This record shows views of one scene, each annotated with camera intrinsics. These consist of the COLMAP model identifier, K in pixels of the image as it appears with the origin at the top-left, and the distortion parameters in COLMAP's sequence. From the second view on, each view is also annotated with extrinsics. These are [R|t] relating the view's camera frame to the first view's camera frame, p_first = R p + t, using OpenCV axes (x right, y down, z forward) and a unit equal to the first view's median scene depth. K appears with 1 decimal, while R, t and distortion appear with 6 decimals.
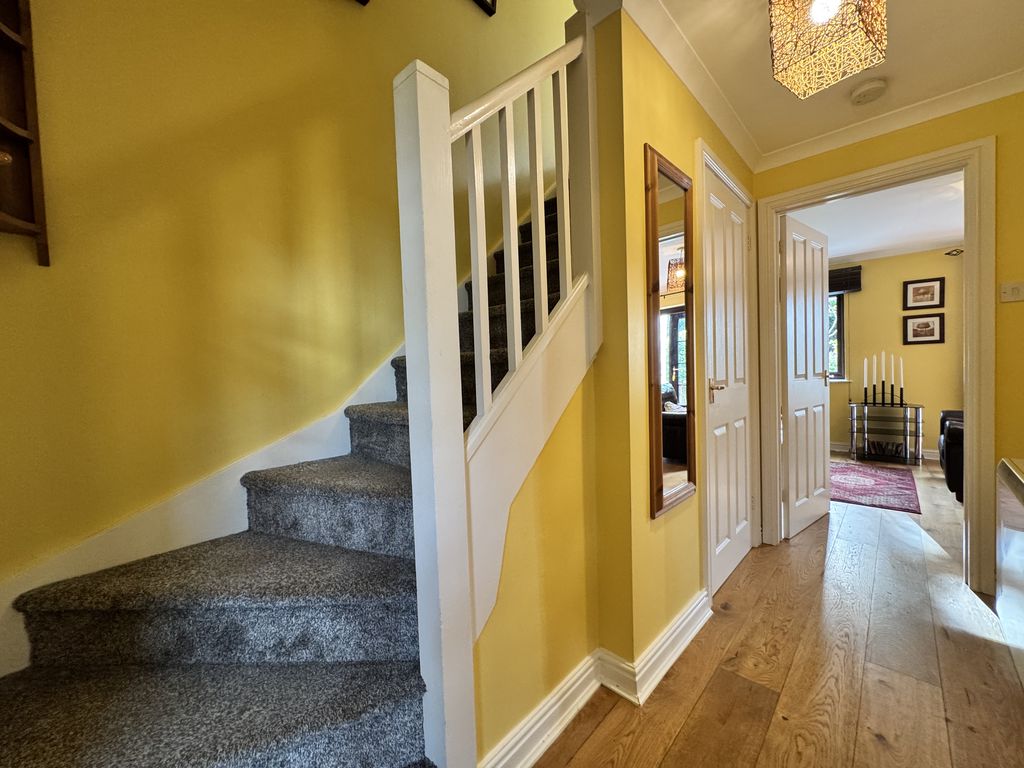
lens RADIAL K [[408.4, 0, 514.2], [0, 408.4, 382.4], [0, 0, 1]] dist [-0.002158, -0.000060]
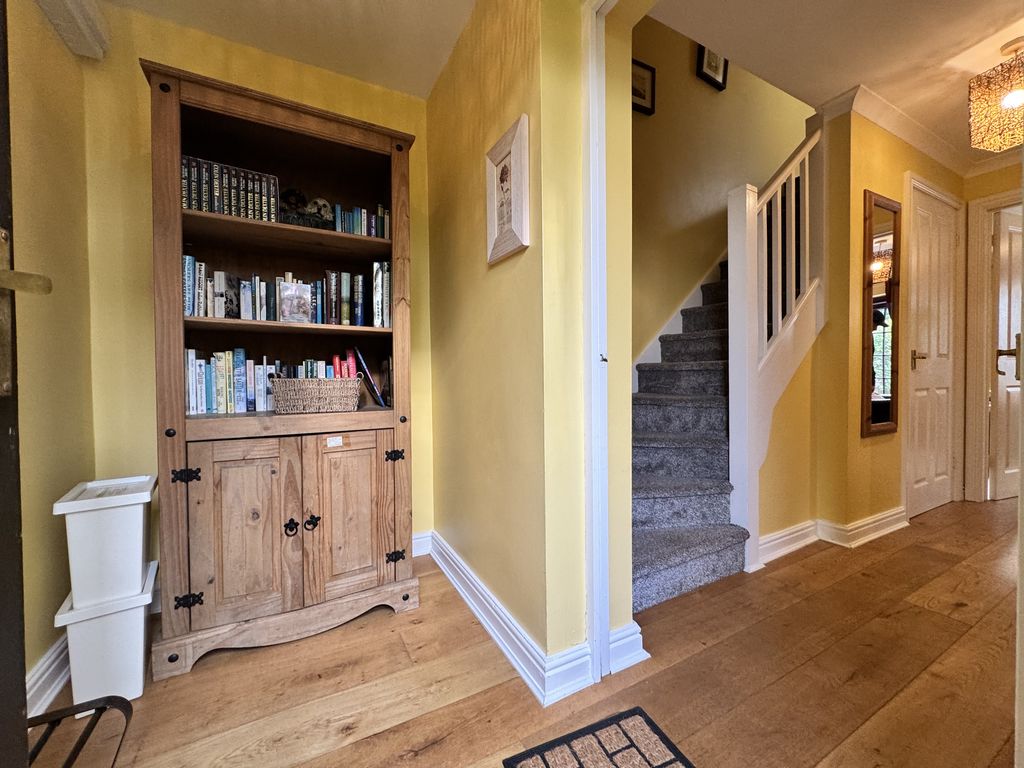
lens RADIAL K [[408.4, 0, 511.4], [0, 408.4, 383.3], [0, 0, 1]] dist [-0.002158, -0.000060]
pose [[0.947876, 0.027610, -0.317442, -0.301793], [-0.027007, 0.999615, 0.006300, 0.116574], [0.317494, 0.002601, 0.948257, -0.608338]]
